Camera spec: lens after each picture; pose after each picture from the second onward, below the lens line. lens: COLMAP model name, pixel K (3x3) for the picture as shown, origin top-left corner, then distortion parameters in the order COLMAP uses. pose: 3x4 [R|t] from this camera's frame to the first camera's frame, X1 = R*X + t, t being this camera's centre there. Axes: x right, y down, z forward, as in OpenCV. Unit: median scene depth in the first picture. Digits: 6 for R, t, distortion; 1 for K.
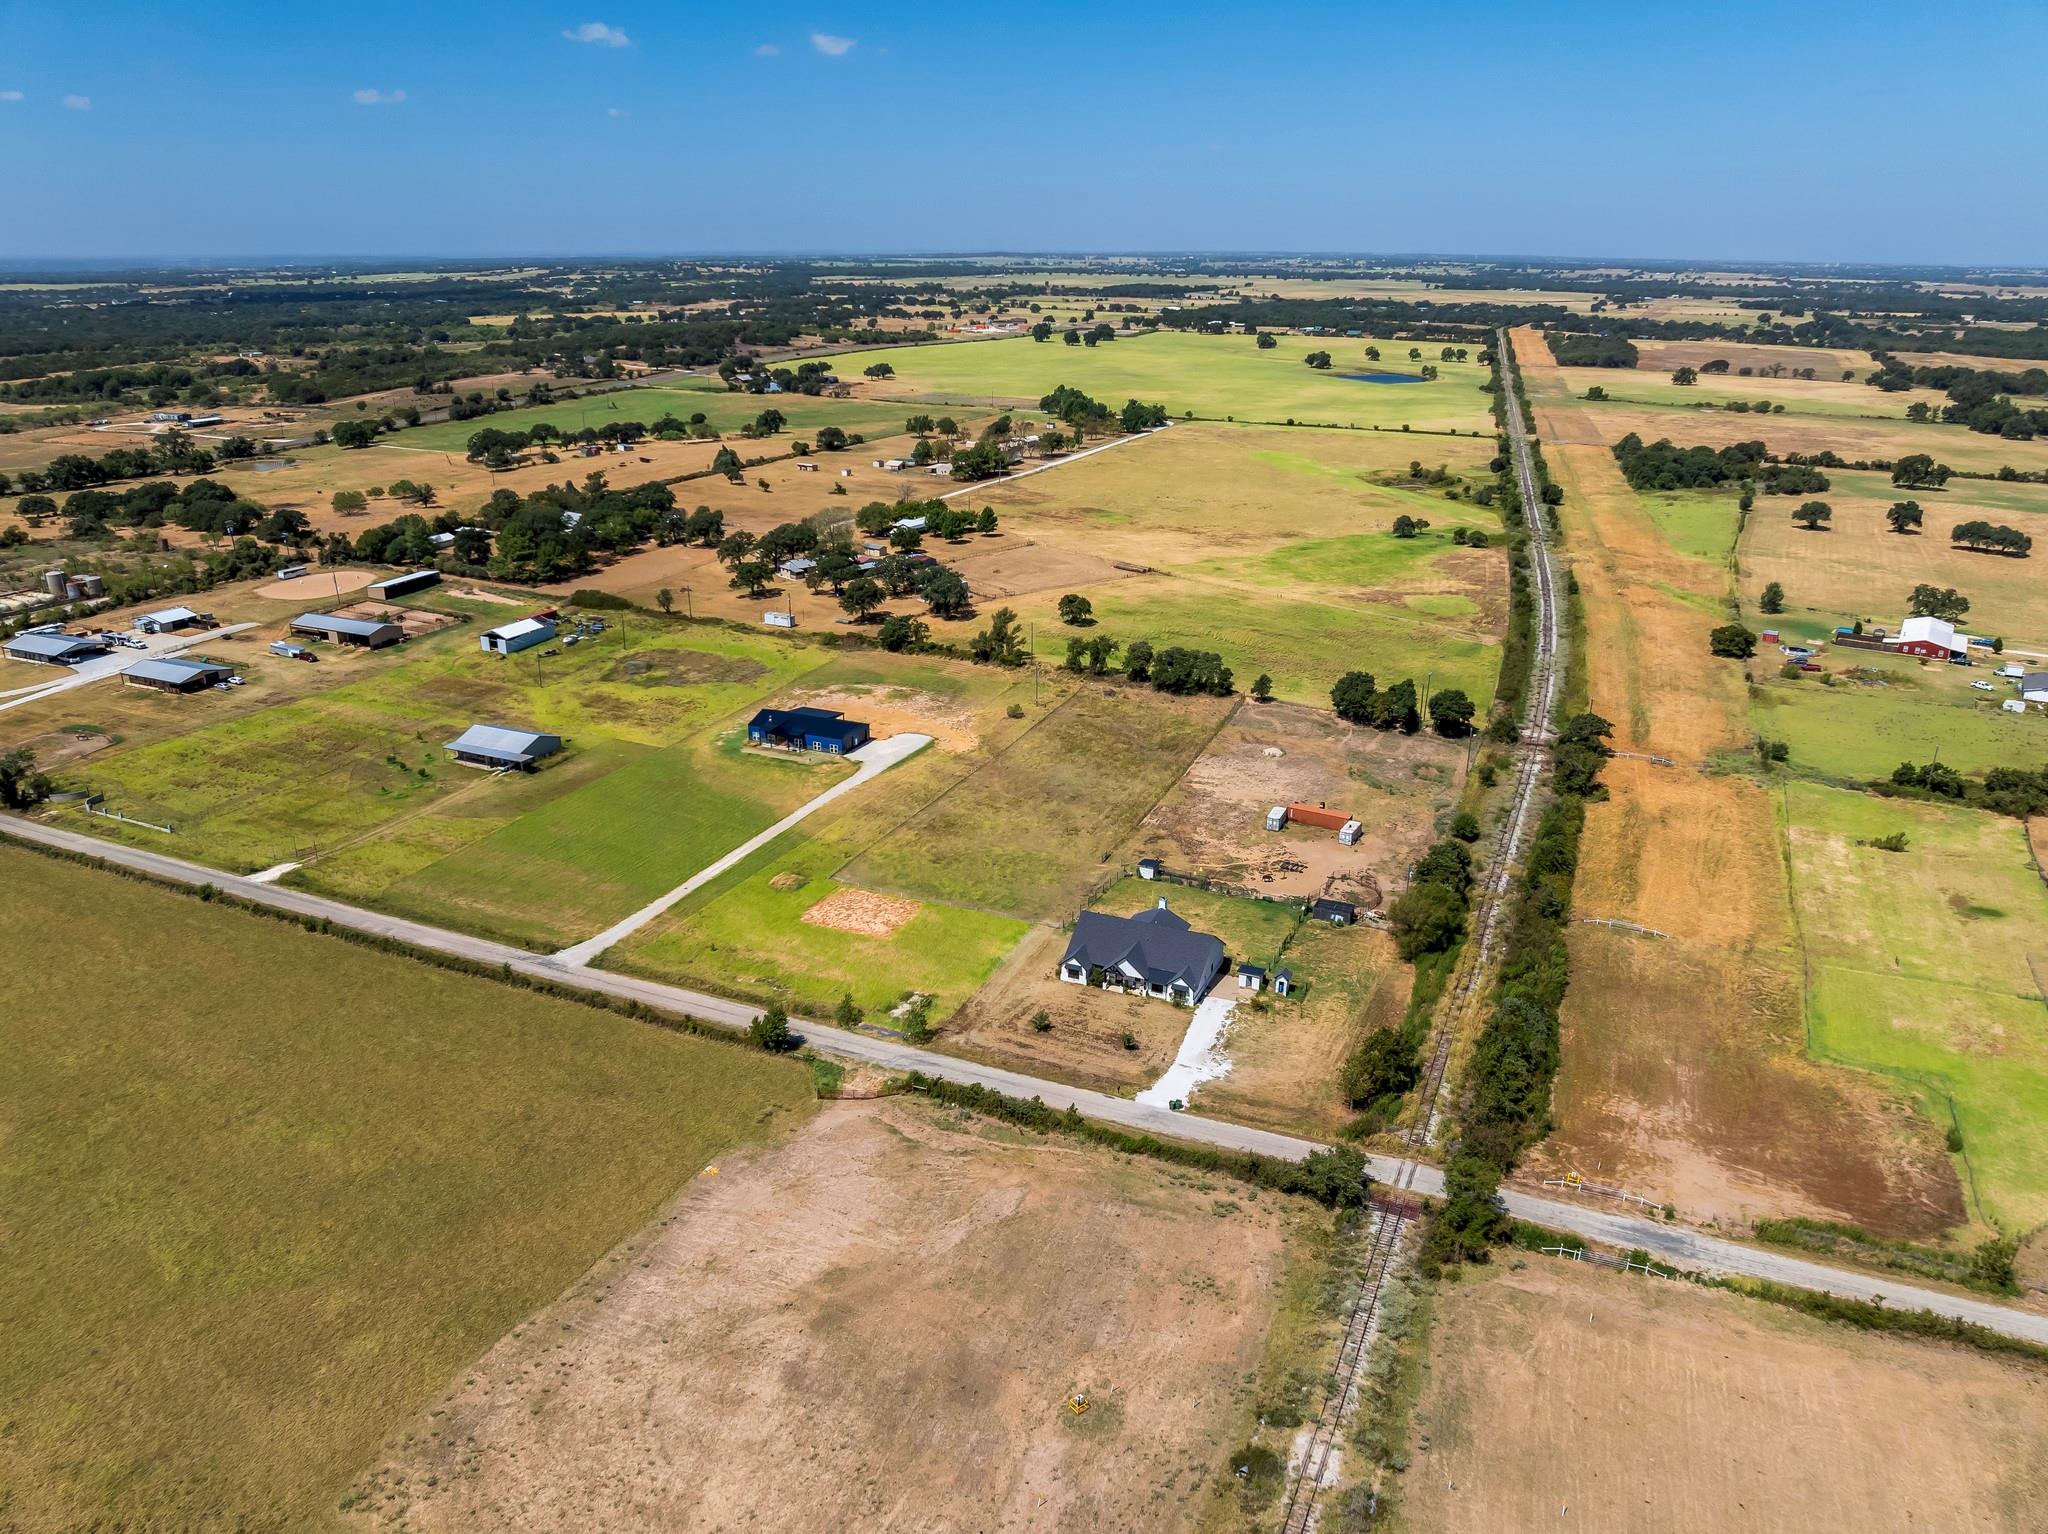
lens RADIAL K [[1441.8, 0, 1018.4], [0, 1441.8, 765.1], [0, 0, 1]] dist [-0.035910, -0.005551]
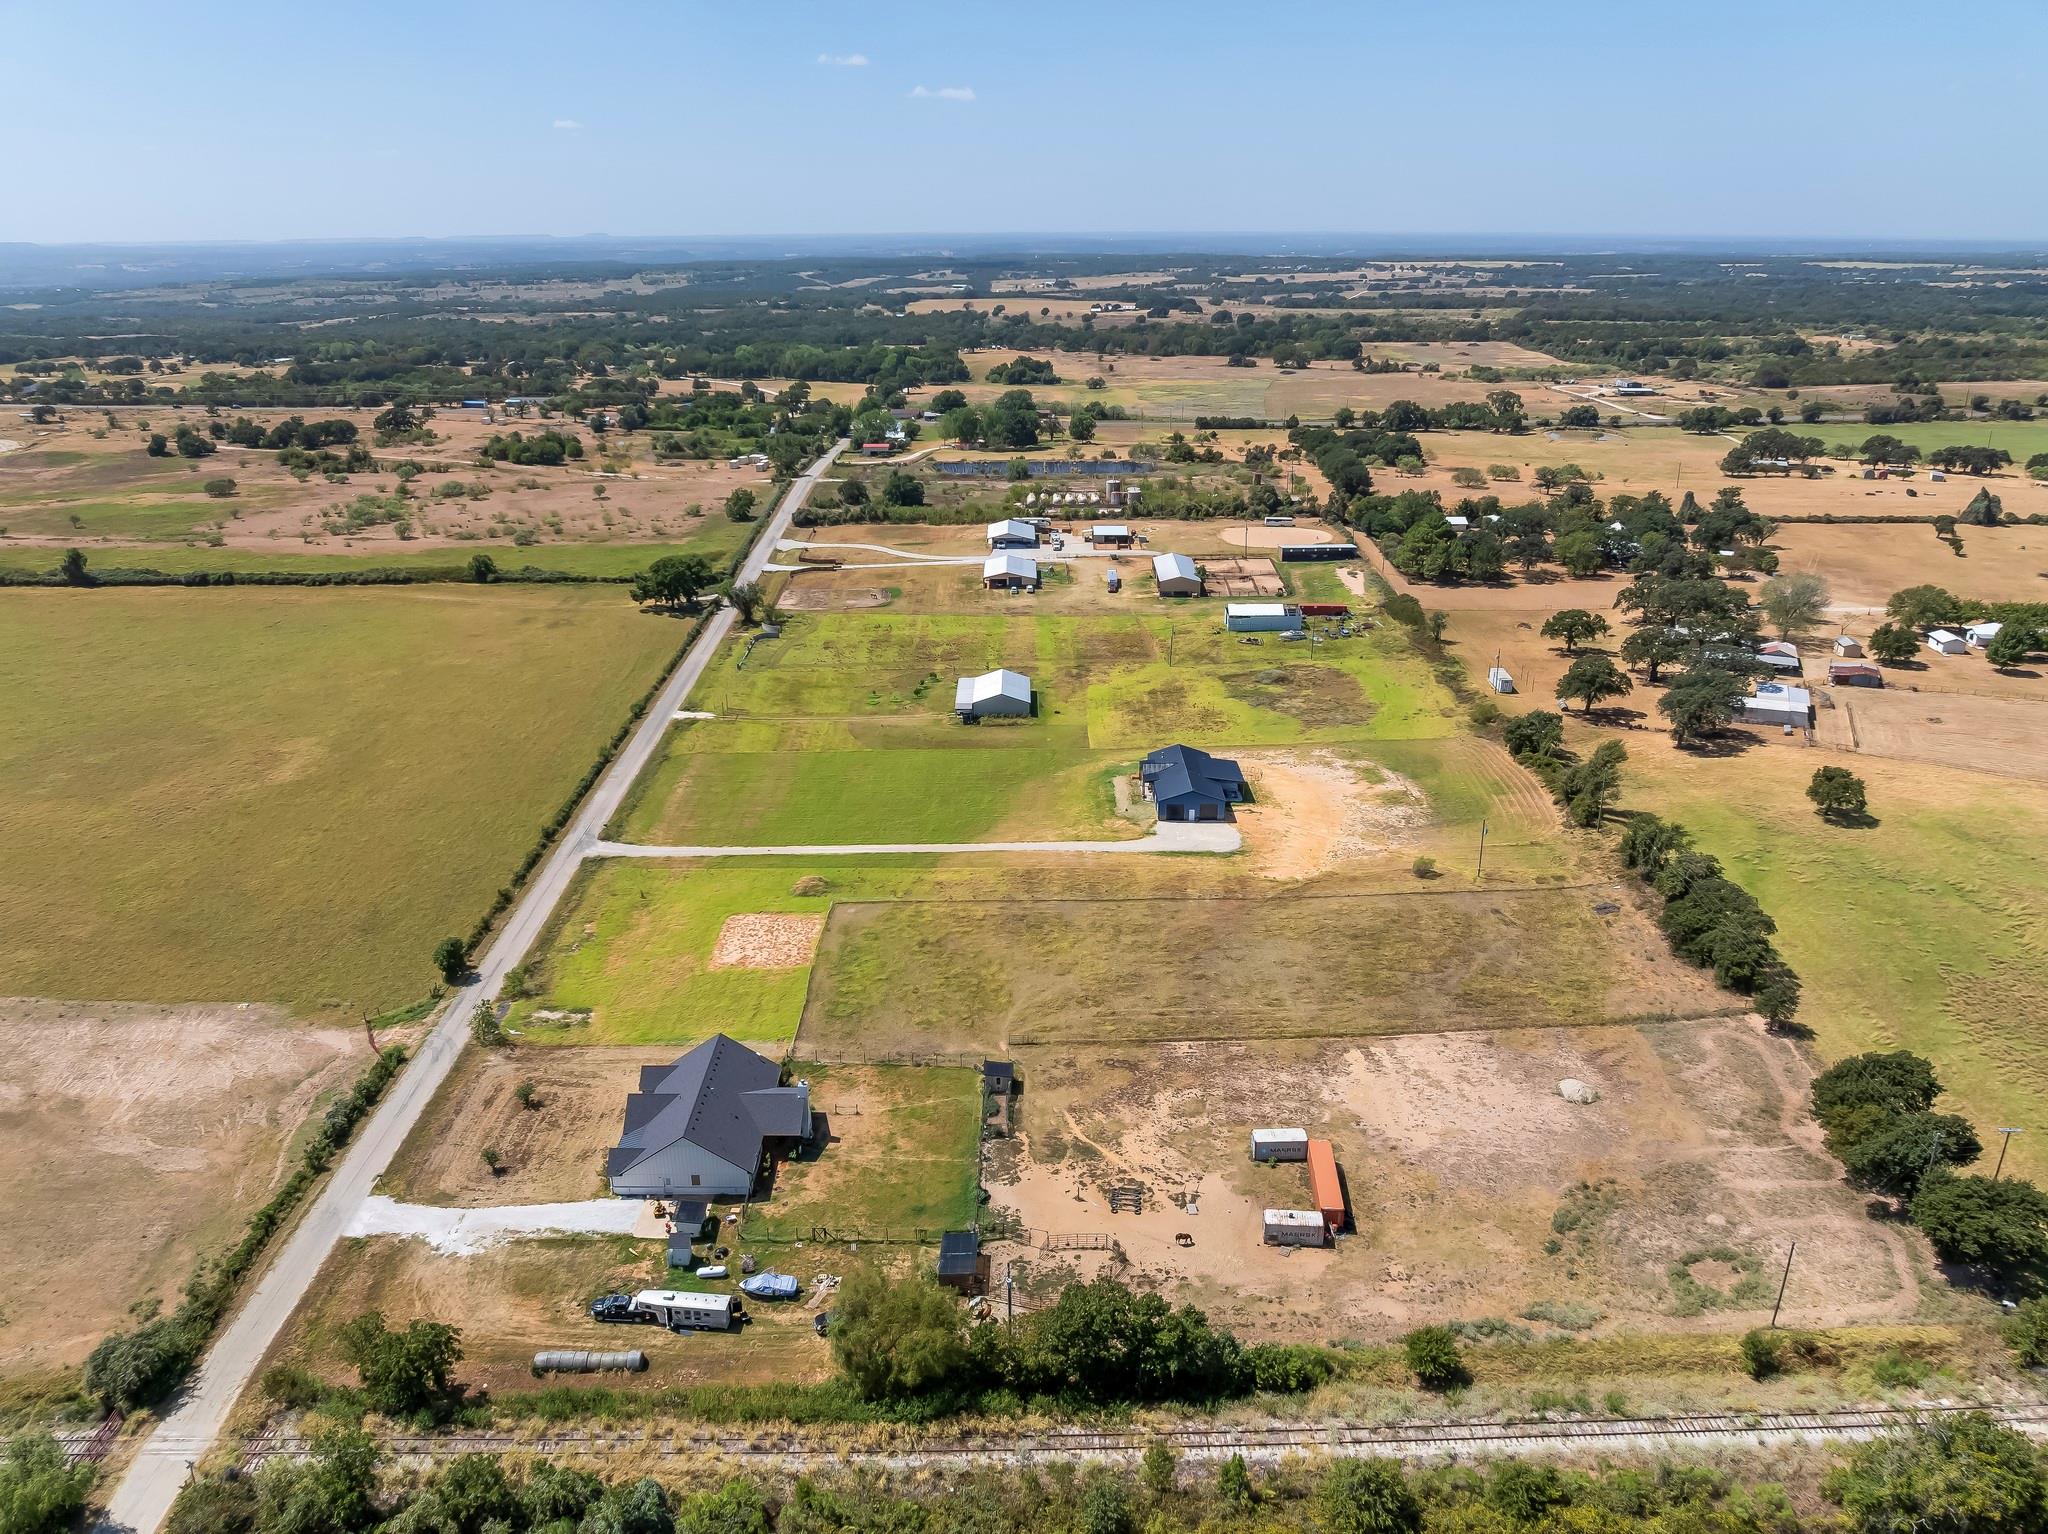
lens RADIAL K [[1441.8, 0, 1018.4], [0, 1441.8, 765.1], [0, 0, 1]] dist [-0.035910, -0.005551]
pose [[0.414764, 0.315379, -0.853526, 0.476789], [-0.306340, 0.931655, 0.195384, -0.153669], [0.856812, 0.180431, 0.483030, 0.482251]]
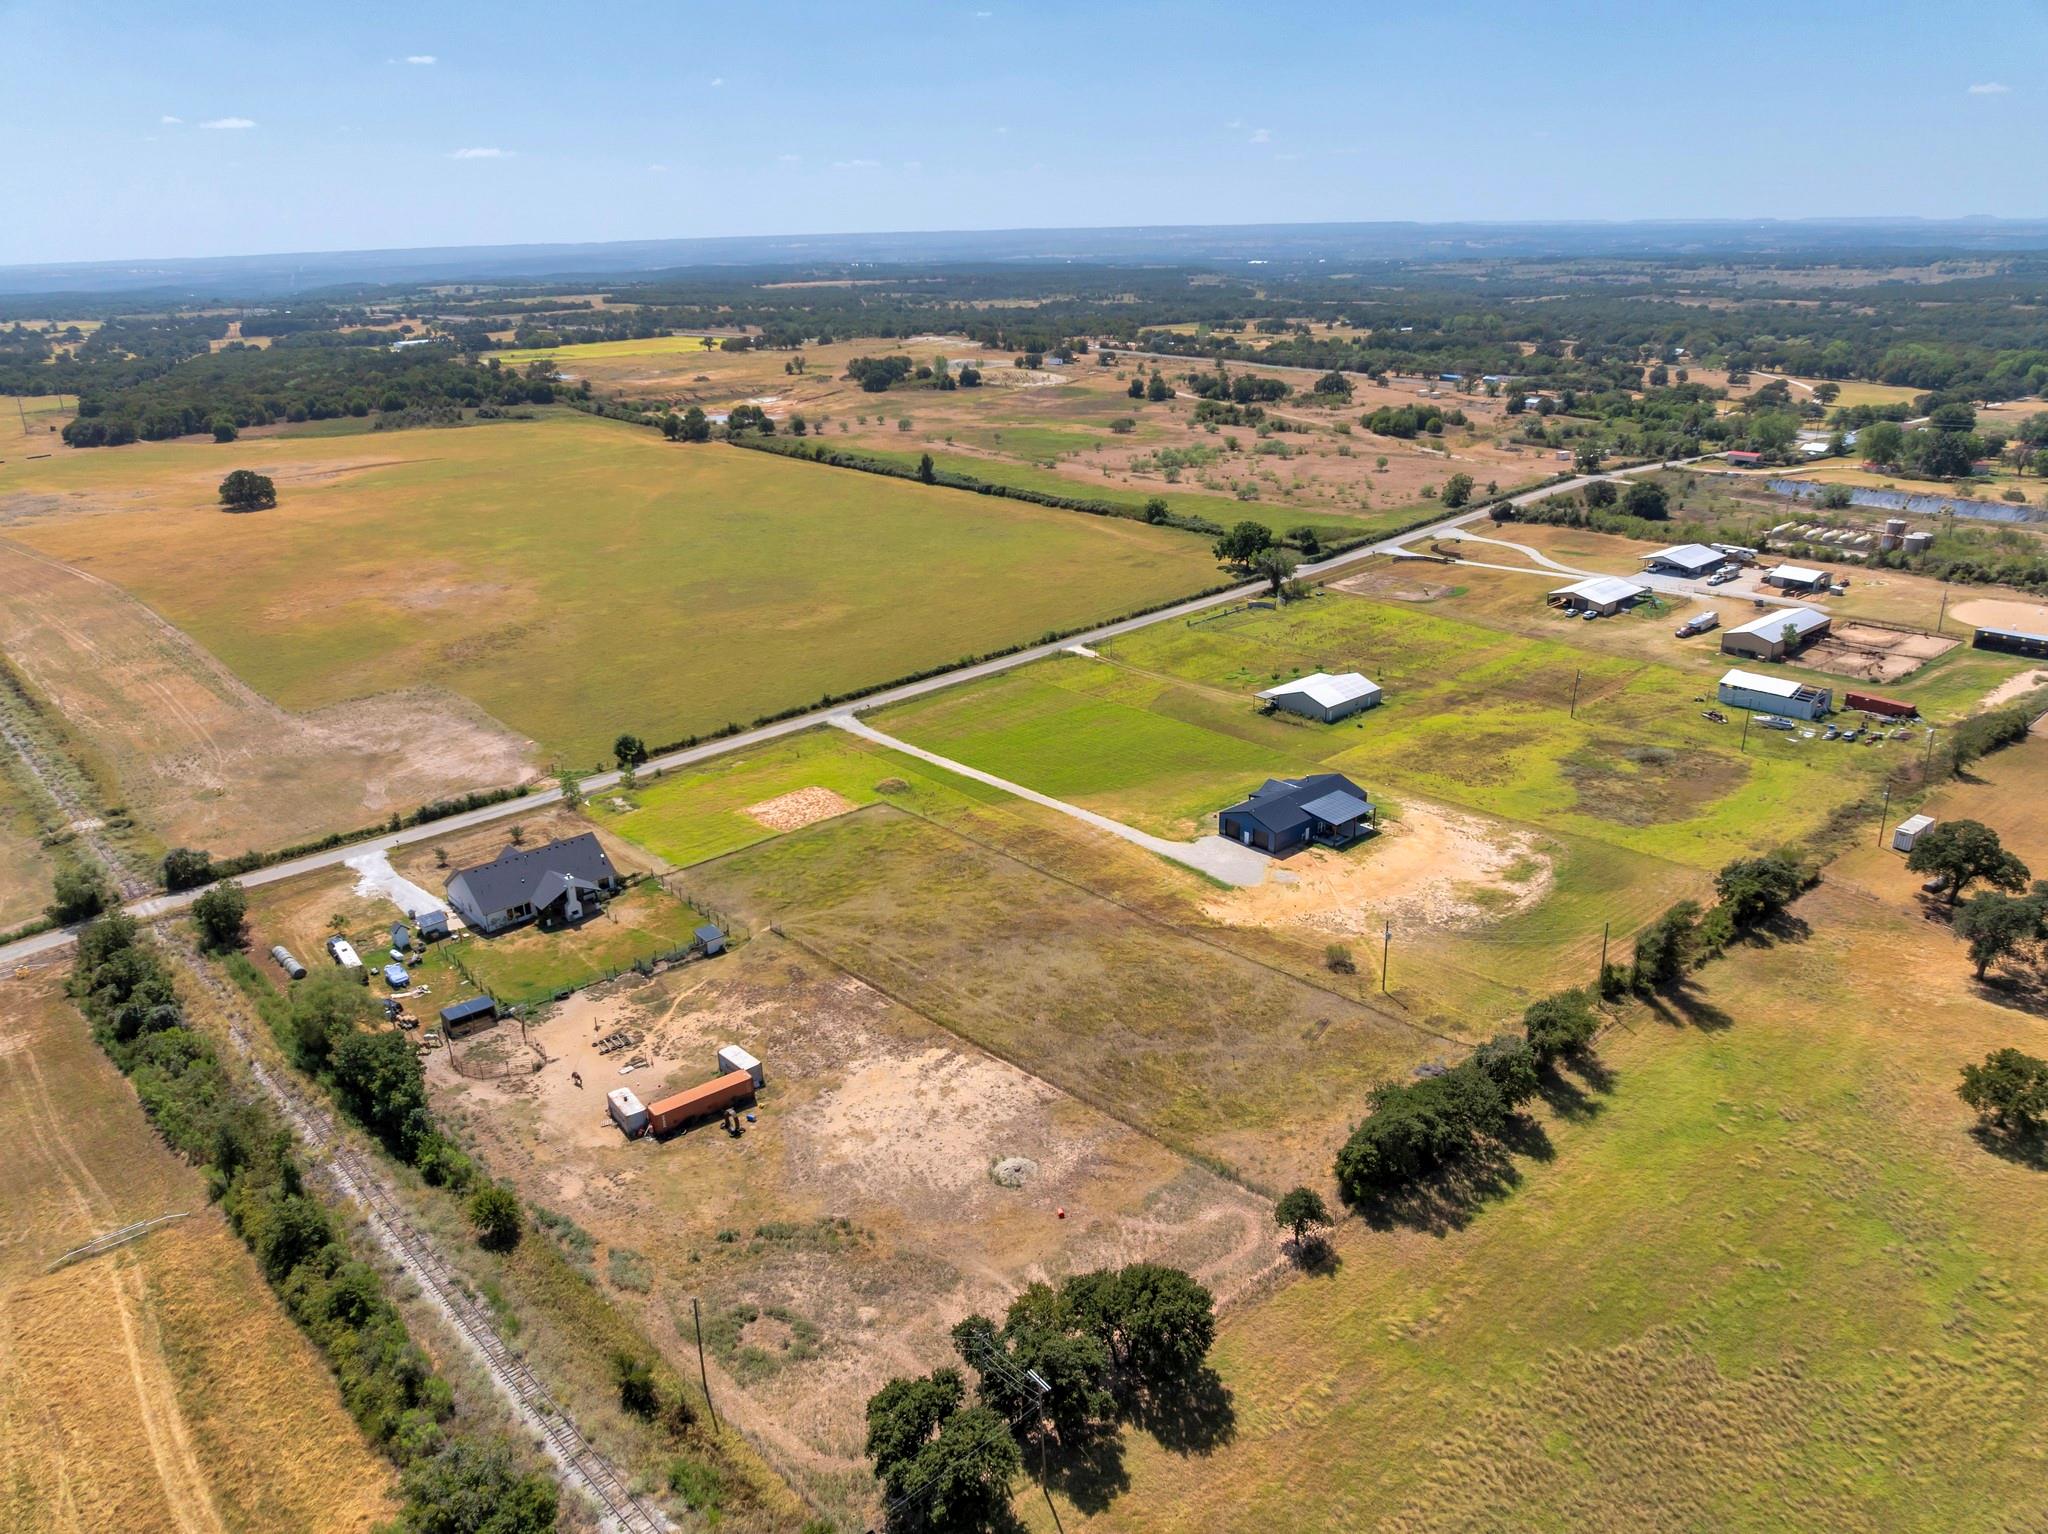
lens RADIAL K [[1441.8, 0, 1018.4], [0, 1441.8, 765.1], [0, 0, 1]] dist [-0.035910, -0.005551]
pose [[-0.405985, 0.326940, -0.853397, 0.503835], [-0.292091, 0.838415, 0.460156, -0.321241], [0.865944, 0.436086, -0.244888, 0.972623]]
